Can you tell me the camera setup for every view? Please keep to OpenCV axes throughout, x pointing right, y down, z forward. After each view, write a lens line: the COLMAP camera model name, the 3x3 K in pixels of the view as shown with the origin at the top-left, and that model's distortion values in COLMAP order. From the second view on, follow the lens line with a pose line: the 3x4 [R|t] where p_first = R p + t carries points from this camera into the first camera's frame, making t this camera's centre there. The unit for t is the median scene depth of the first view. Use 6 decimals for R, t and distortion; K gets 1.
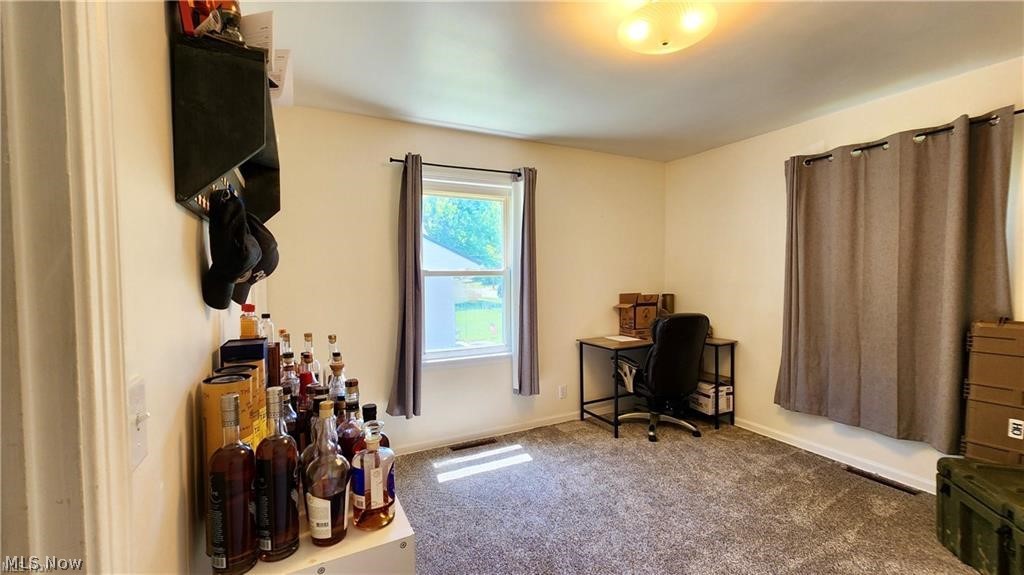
lens RADIAL K [[422.3, 0, 512.0], [0, 422.3, 287.5], [0, 0, 1]] dist [-0.000446, 0.000272]
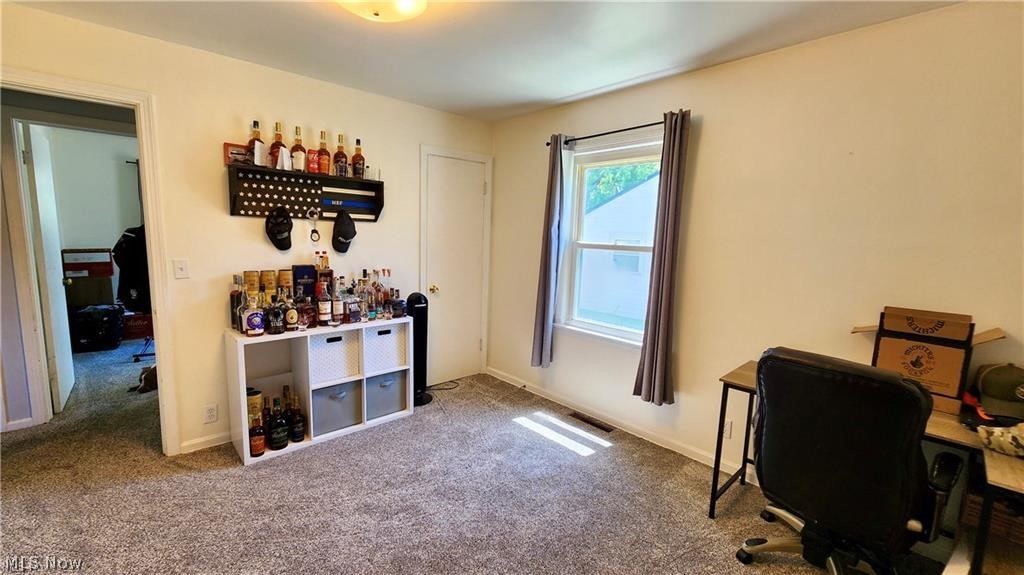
lens RADIAL K [[422.3, 0, 512.0], [0, 422.3, 287.5], [0, 0, 1]] dist [-0.000446, 0.000272]
pose [[0.264201, 0.140596, -0.954165, 0.755336], [-0.064024, 0.989692, 0.128103, -0.052324], [0.962340, 0.027244, 0.270479, 0.546945]]
